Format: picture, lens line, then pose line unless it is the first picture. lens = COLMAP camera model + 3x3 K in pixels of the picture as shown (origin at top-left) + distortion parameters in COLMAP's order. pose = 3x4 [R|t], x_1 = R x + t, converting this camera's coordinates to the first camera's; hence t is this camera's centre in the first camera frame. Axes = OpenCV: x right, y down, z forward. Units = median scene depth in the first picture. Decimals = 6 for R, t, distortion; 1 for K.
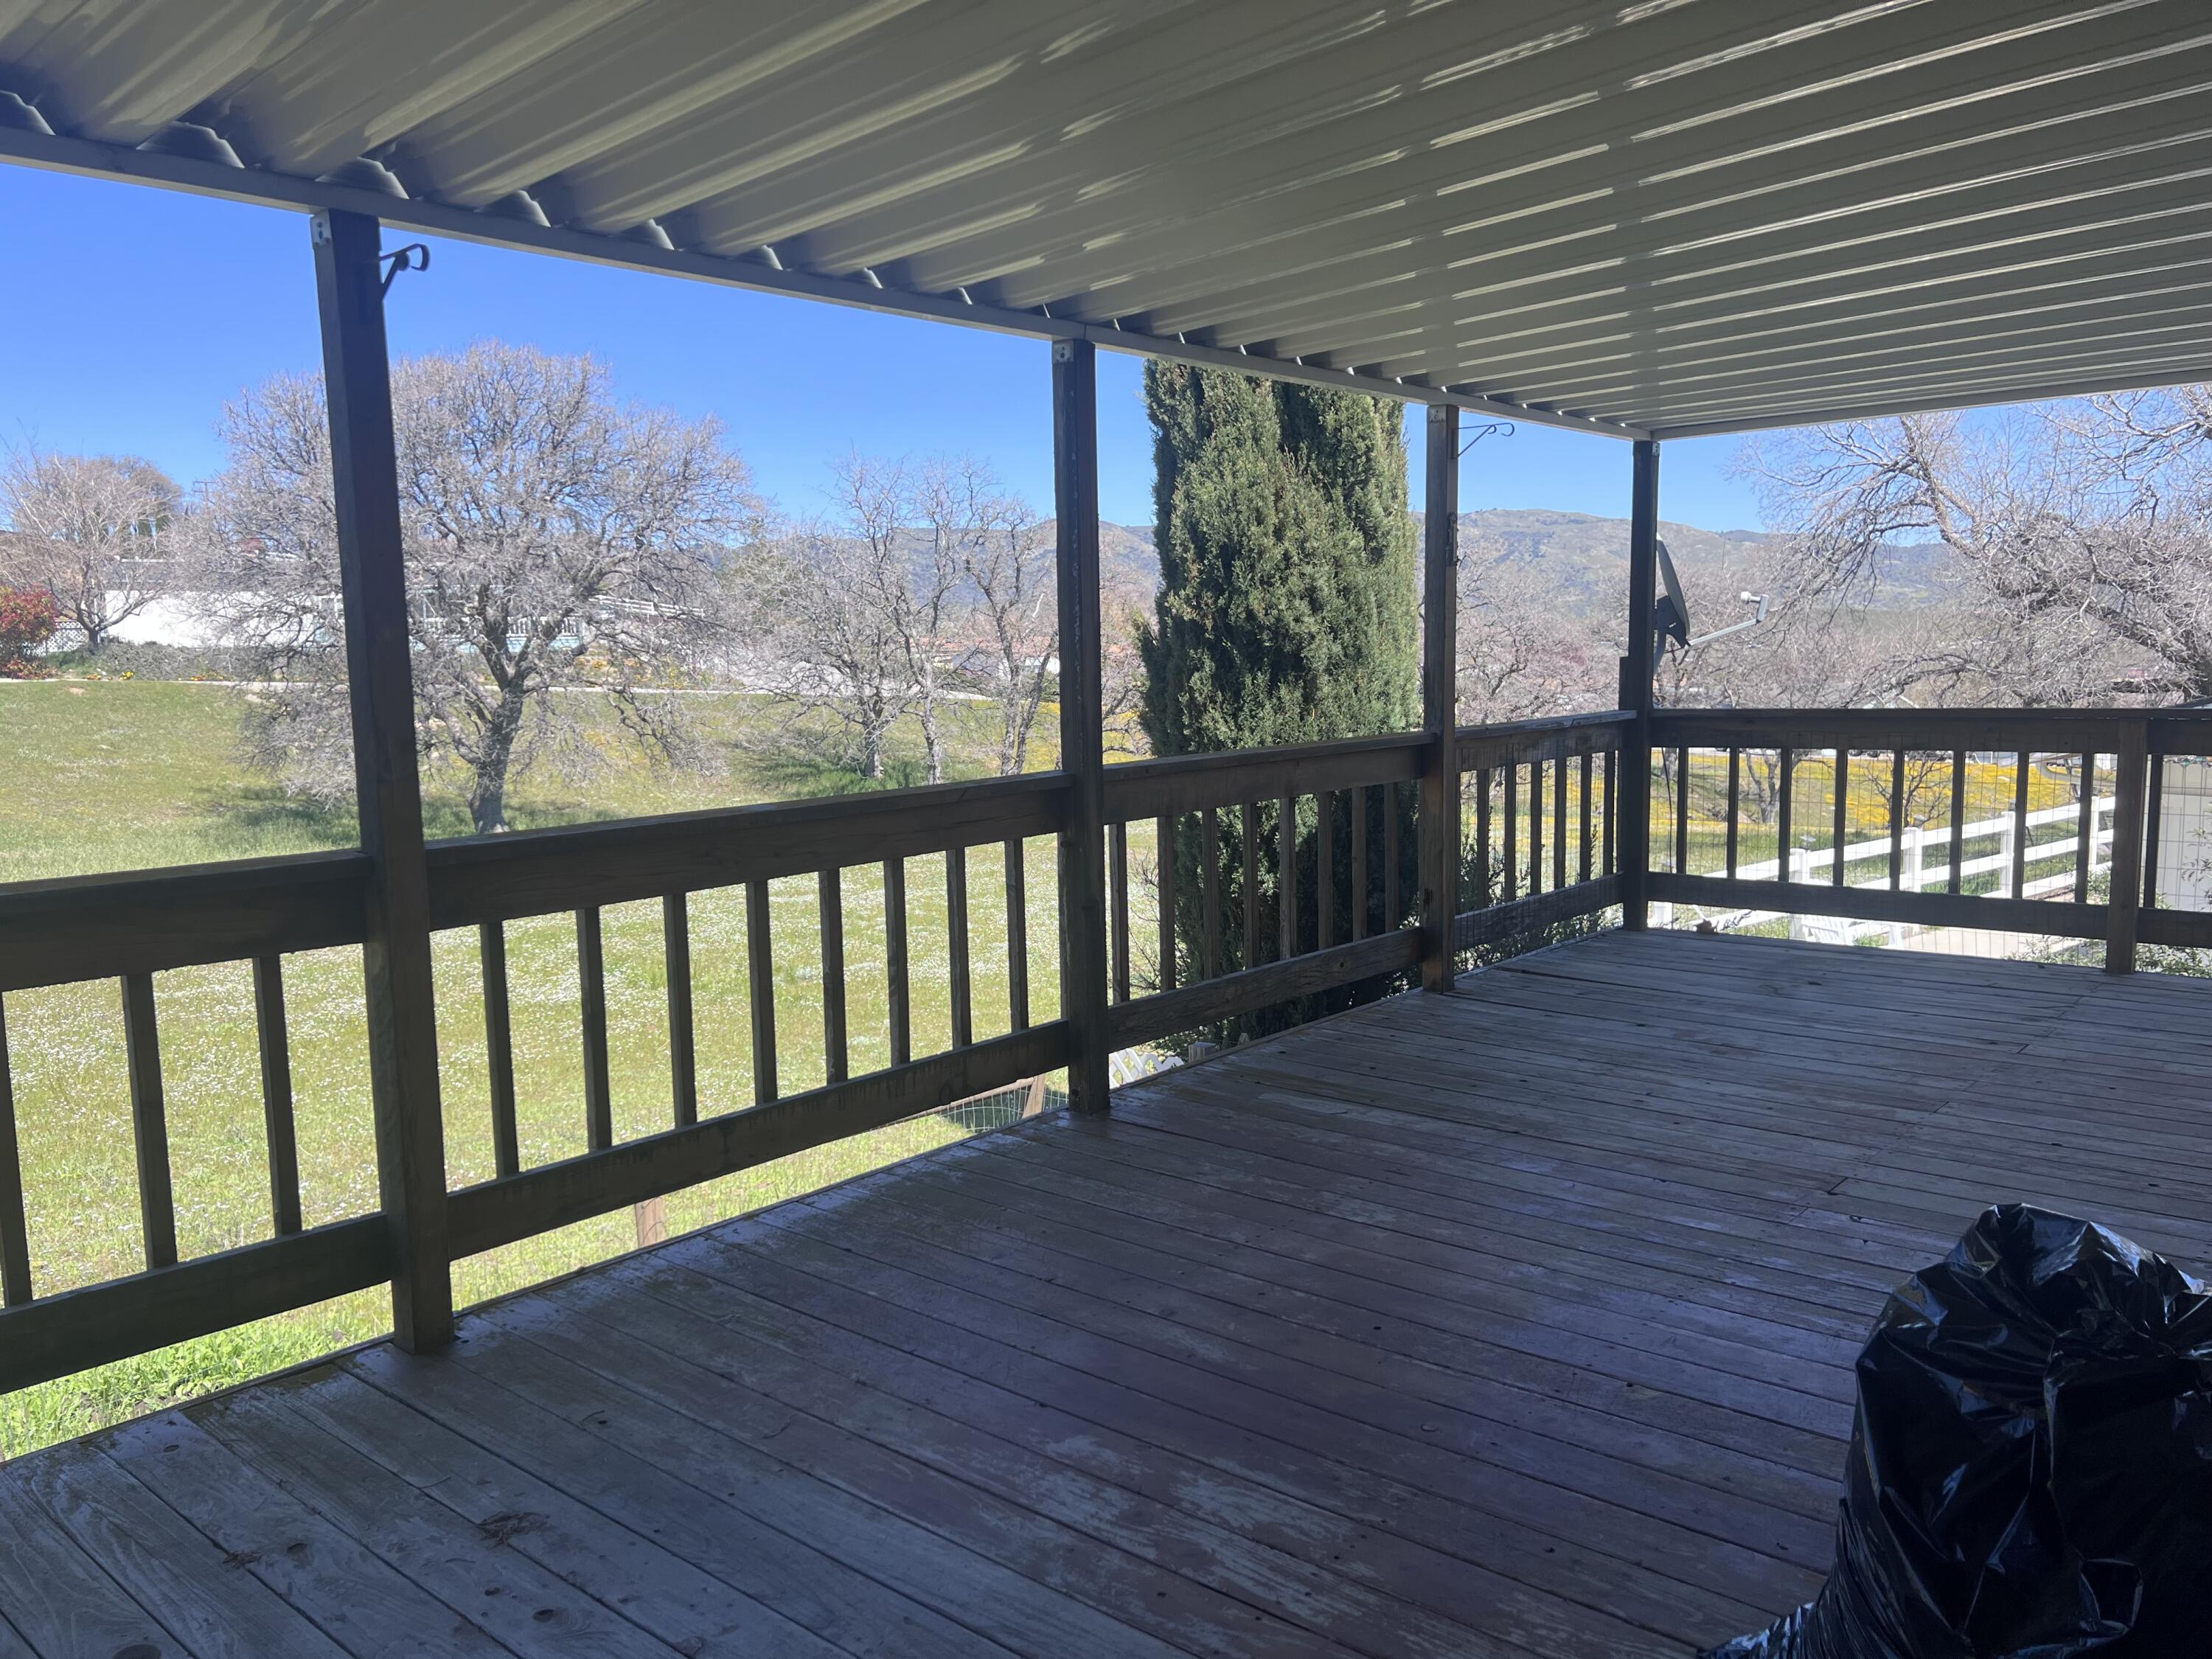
lens RADIAL K [[1670.5, 0, 1095.7], [0, 1670.5, 840.3], [0, 0, 1]] dist [0.070659, -0.090396]
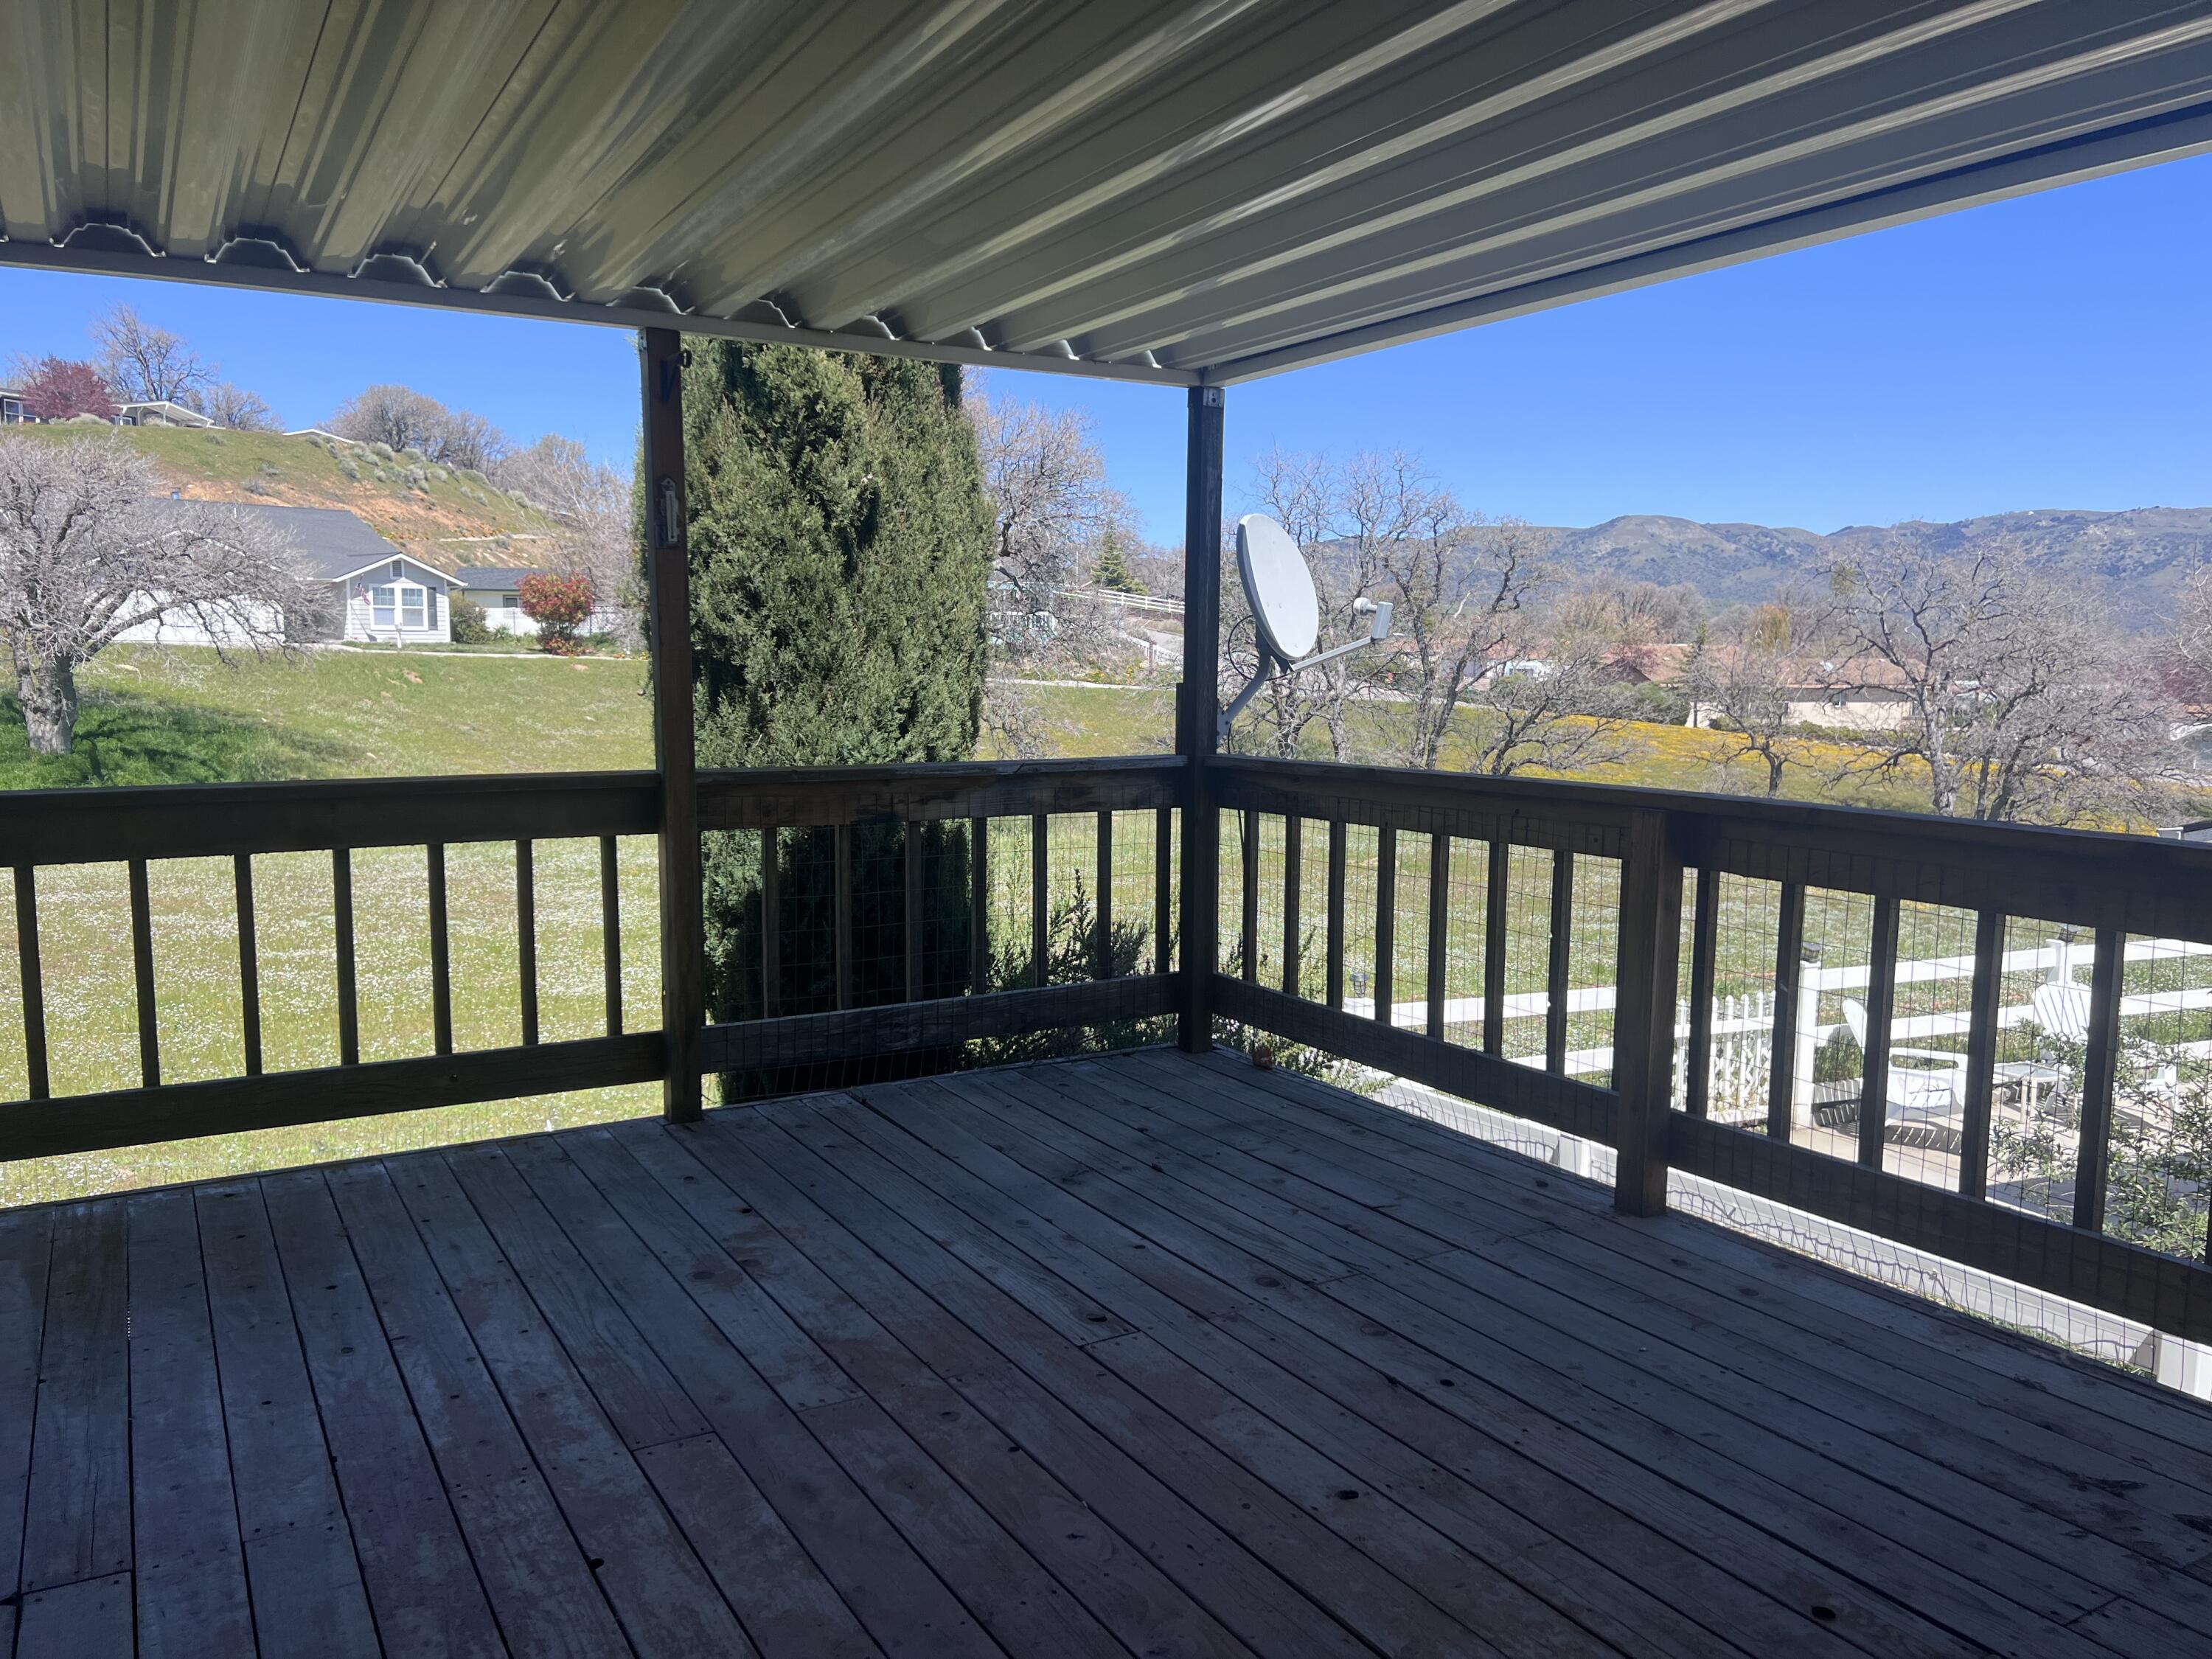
lens RADIAL K [[1670.5, 0, 1101.2], [0, 1670.5, 831.9], [0, 0, 1]] dist [0.070659, -0.090396]
pose [[0.949991, 0.060032, -0.306452, 0.084973], [-0.061252, 0.998106, 0.005642, -0.007518], [0.306211, 0.013411, 0.951869, 0.048729]]
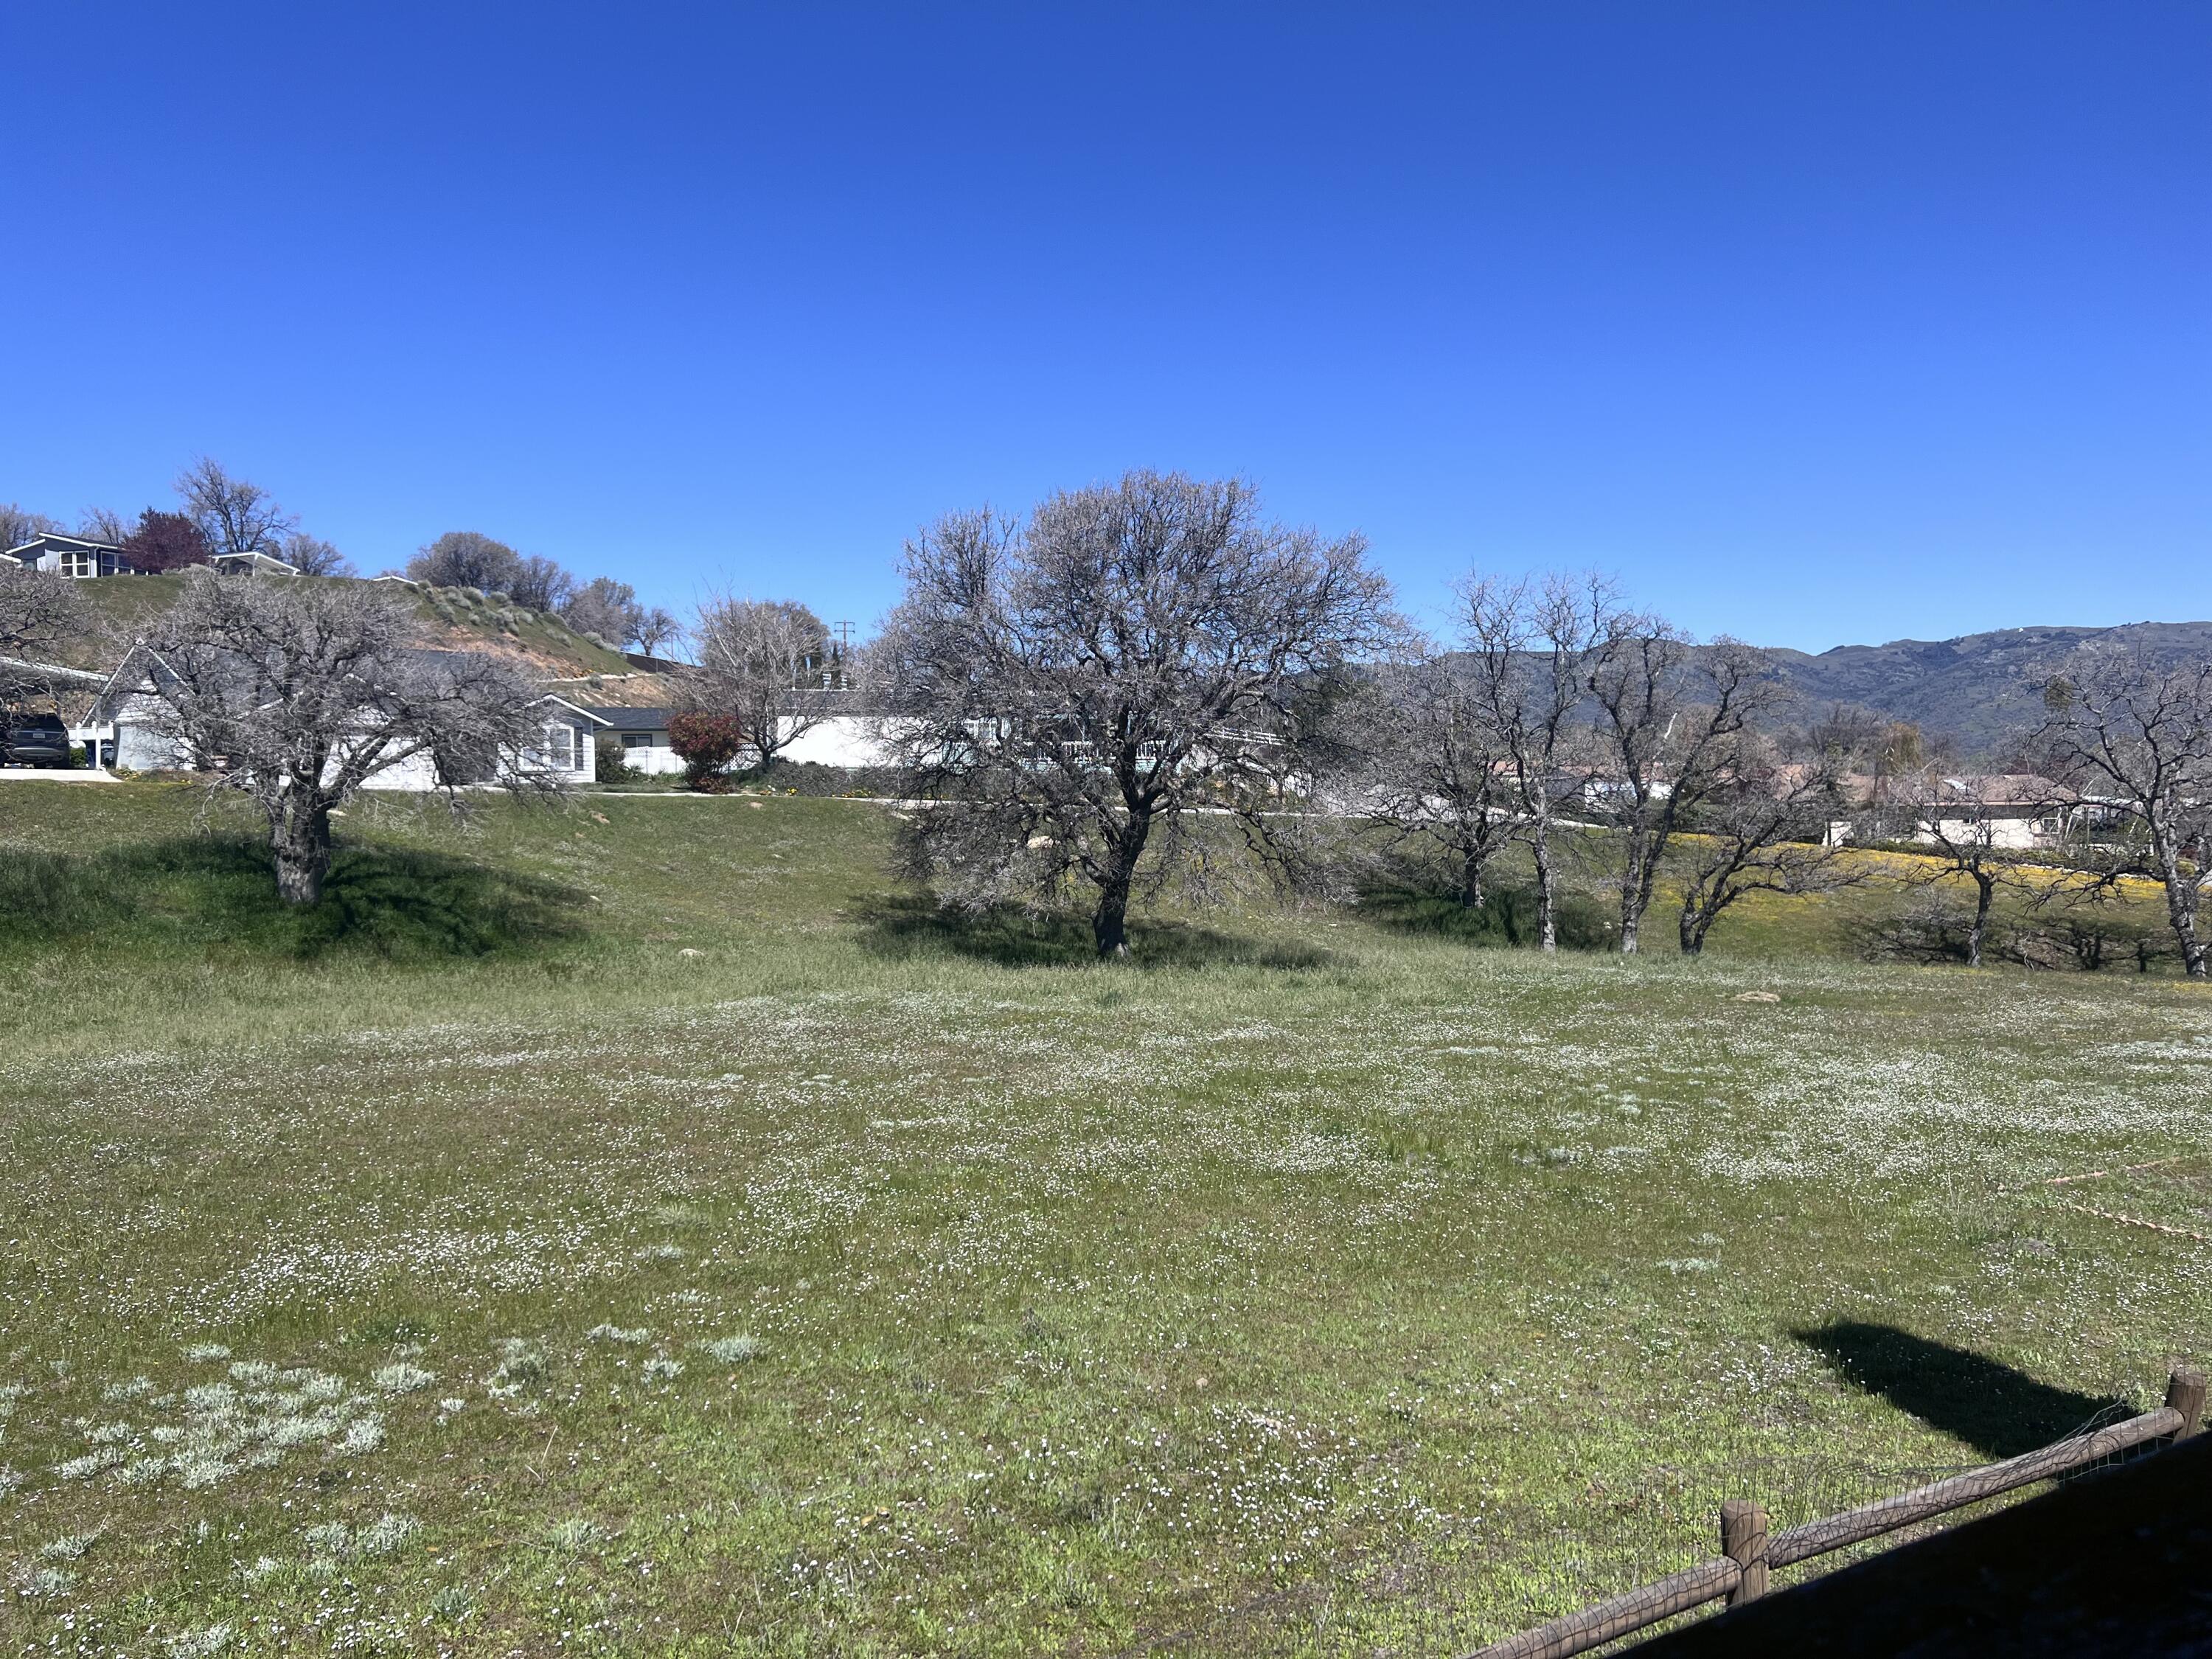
lens RADIAL K [[1670.5, 0, 1083.8], [0, 1670.5, 843.6], [0, 0, 1]] dist [0.070659, -0.090396]
pose [[0.945317, 0.023471, -0.325306, -0.044151], [-0.046382, 0.996944, -0.062853, -0.004230], [0.322837, 0.074504, 0.943518, 0.036858]]
